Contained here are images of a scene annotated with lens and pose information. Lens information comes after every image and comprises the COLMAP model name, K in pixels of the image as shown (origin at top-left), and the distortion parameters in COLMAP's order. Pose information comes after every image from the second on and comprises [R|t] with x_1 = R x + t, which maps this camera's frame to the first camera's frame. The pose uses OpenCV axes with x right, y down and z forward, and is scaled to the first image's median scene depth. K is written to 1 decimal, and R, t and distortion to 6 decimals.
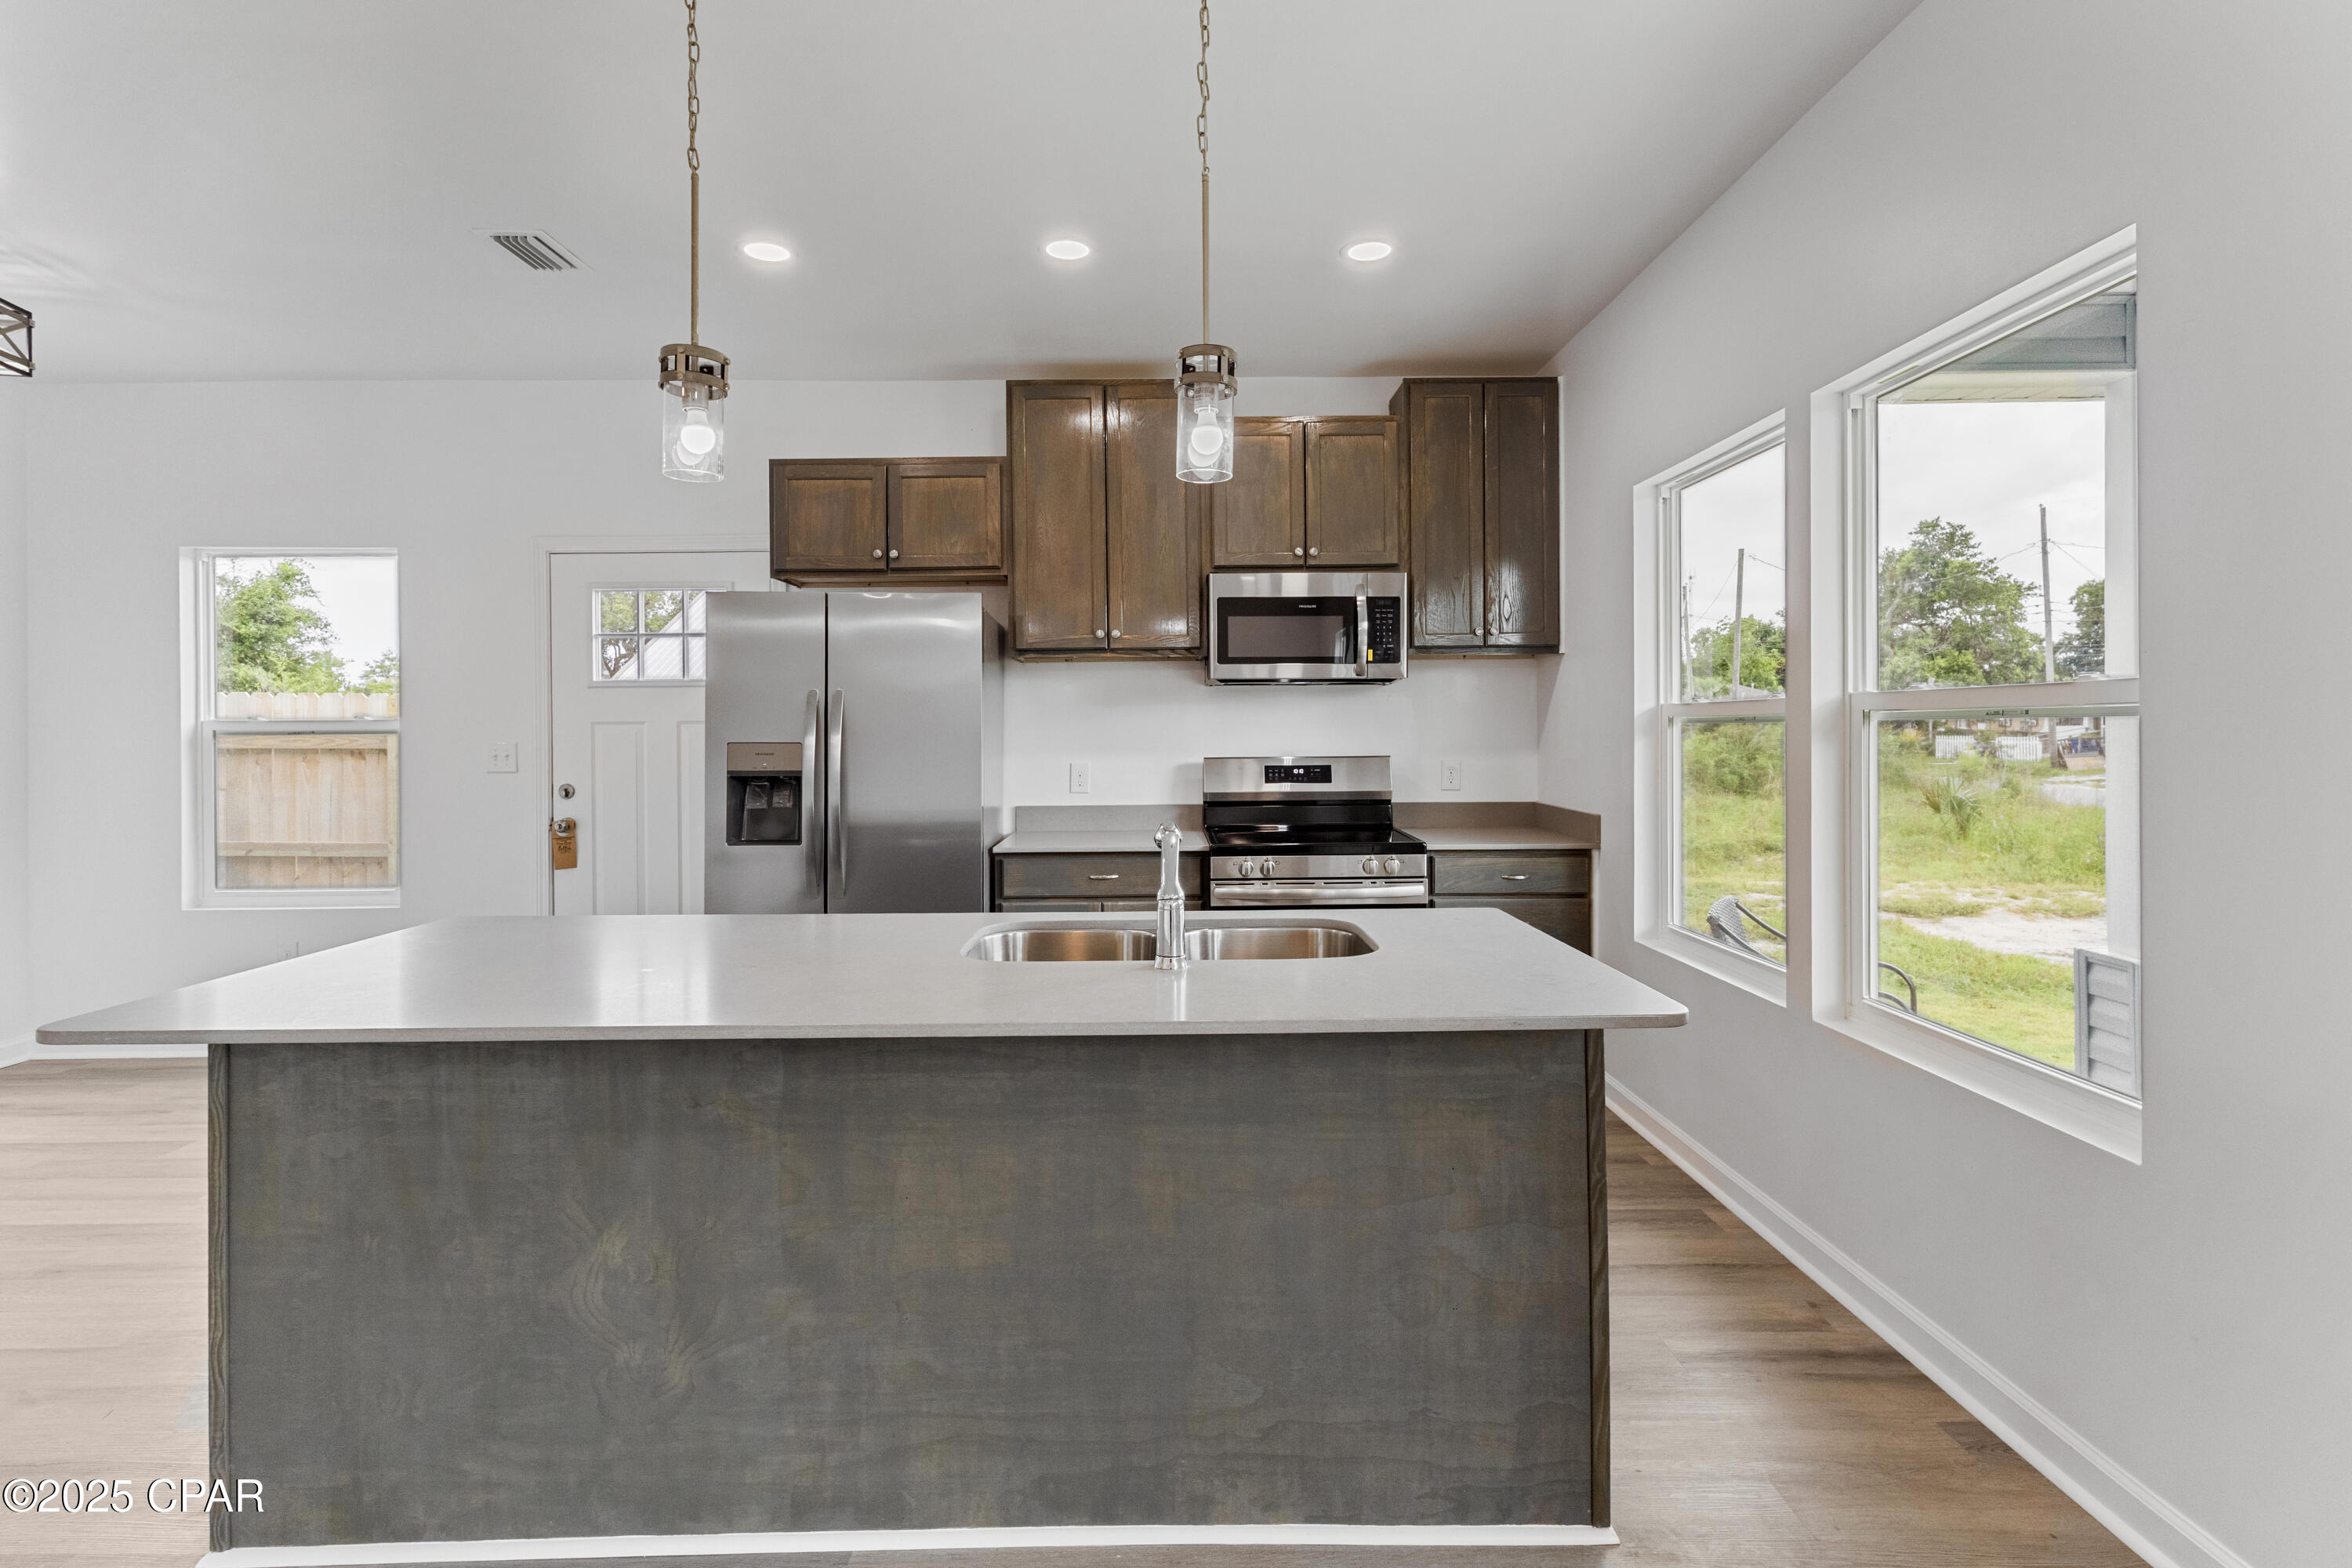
lens RADIAL K [[1096.7, 0, 1180.0], [0, 1096.7, 738.4], [0, 0, 1]] dist [-0.000382, 0.000207]
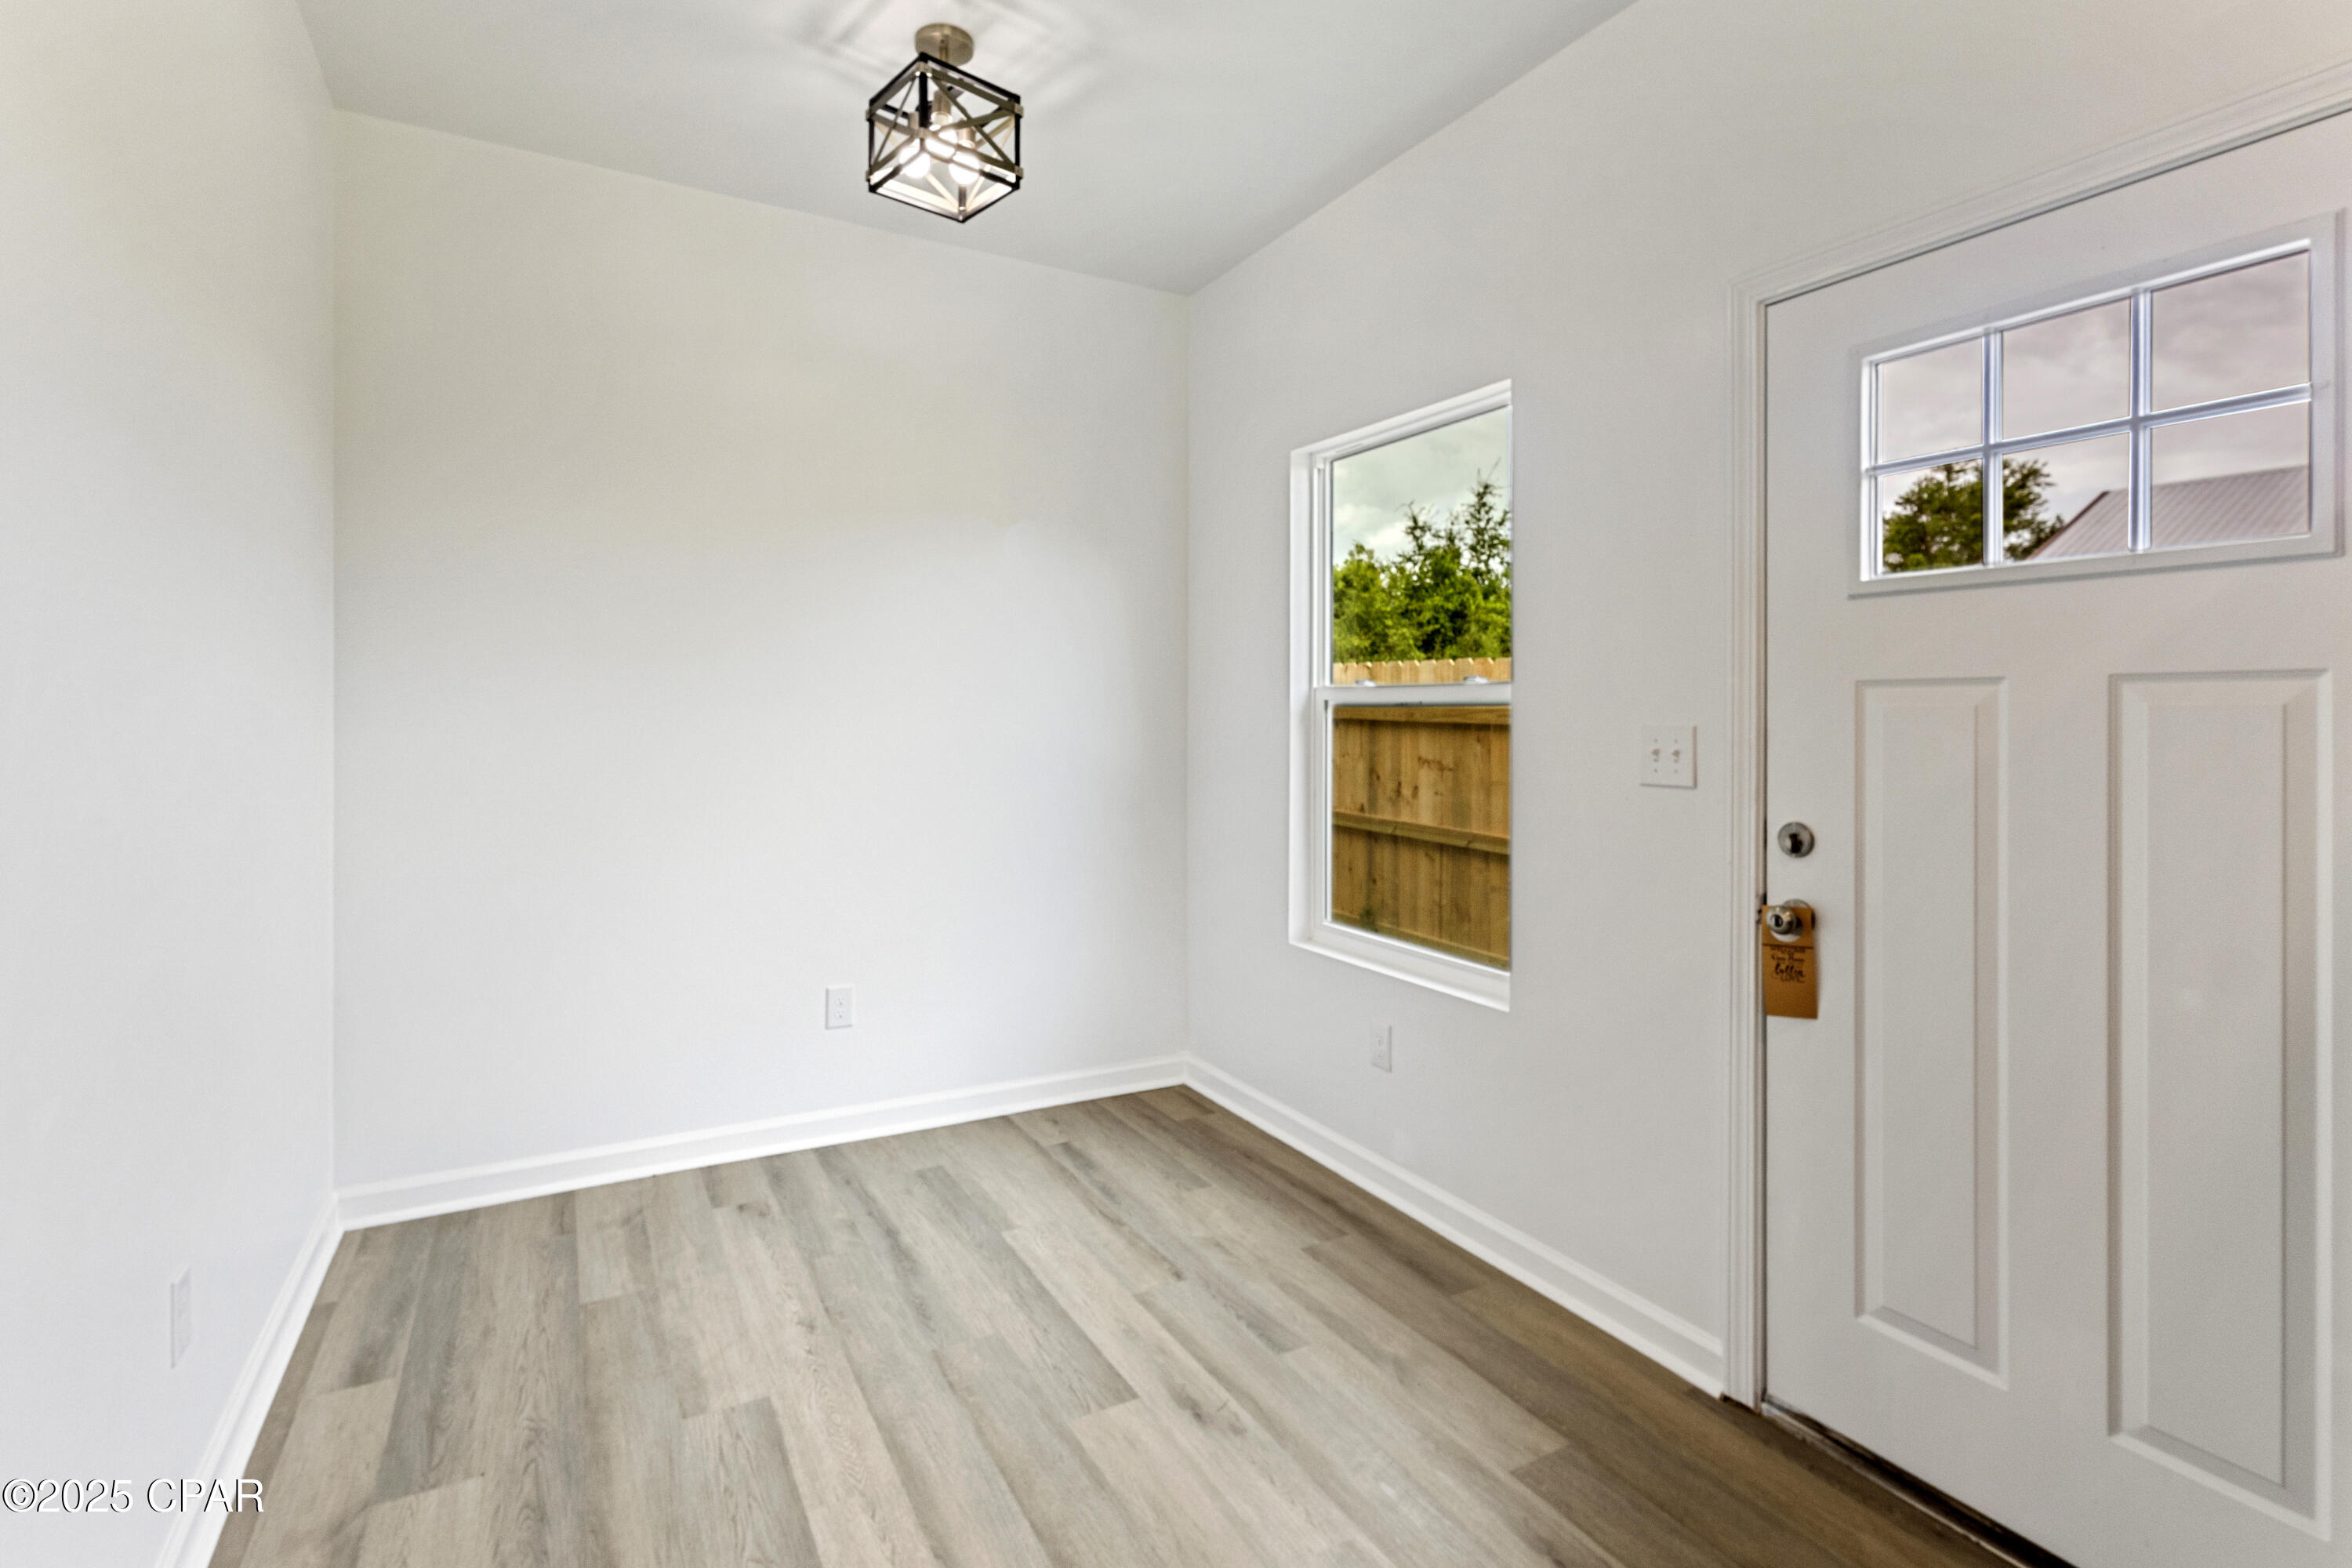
lens RADIAL K [[1111.2, 0, 1177.9], [0, 1111.2, 697.0], [0, 0, 1]] dist [-0.000147, 0.000044]
pose [[0.481258, -0.001215, -0.876578, -0.290327], [-0.011187, 0.999909, -0.007528, -0.002574], [0.876508, 0.013429, 0.481201, 0.571613]]
